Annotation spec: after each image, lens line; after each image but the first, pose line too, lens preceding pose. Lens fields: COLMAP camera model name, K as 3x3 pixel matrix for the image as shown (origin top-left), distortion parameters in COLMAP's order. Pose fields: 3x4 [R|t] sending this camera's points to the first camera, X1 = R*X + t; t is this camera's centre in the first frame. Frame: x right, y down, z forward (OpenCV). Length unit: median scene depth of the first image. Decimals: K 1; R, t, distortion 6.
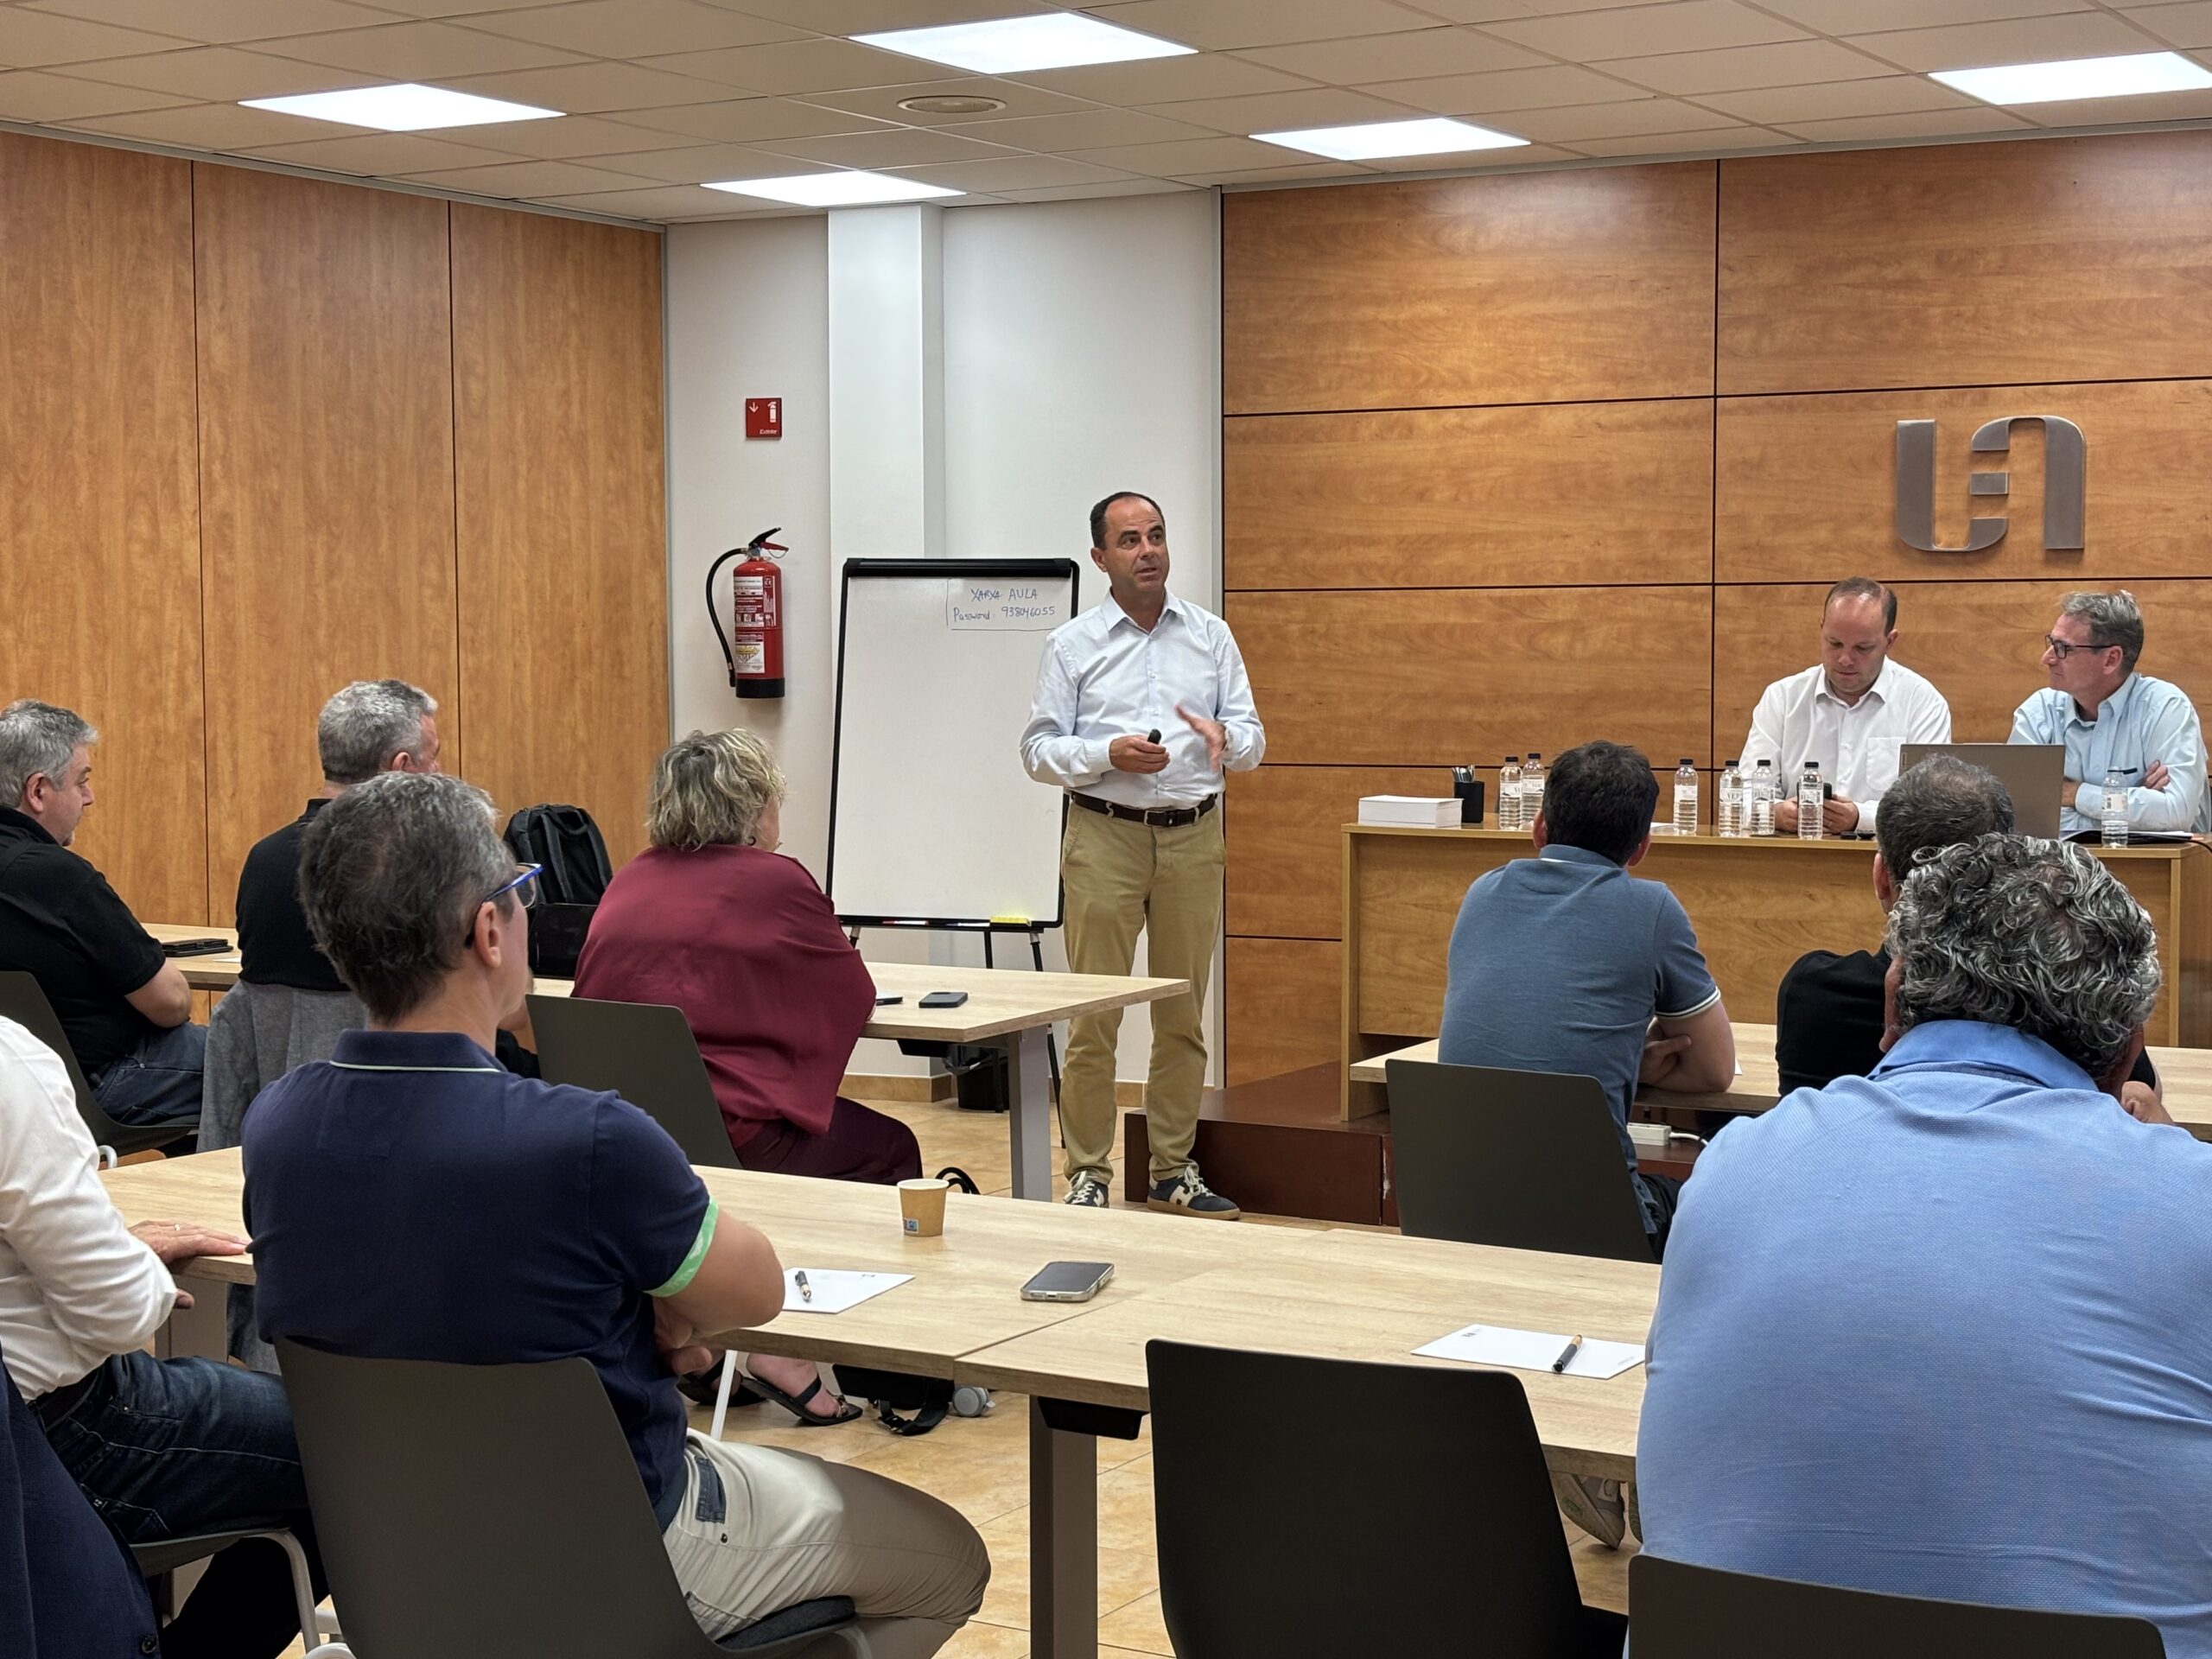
lens RADIAL K [[3381.1, 0, 1106.0], [0, 3381.1, 829.5], [0, 0, 1]] dist [0.217312, -0.866220]
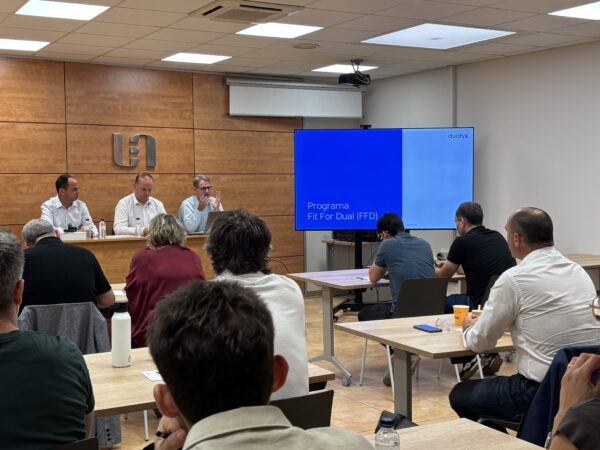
lens RADIAL K [[836.5, 0, 300.0], [0, 836.5, 225.0], [0, 0, 1]] dist [0.224834, -0.936523]
pose [[0.483526, -0.044332, 0.874207, -0.508780], [0.058403, 0.998125, 0.018313, -0.017053], [-0.873379, 0.042201, 0.485209, 0.319026]]
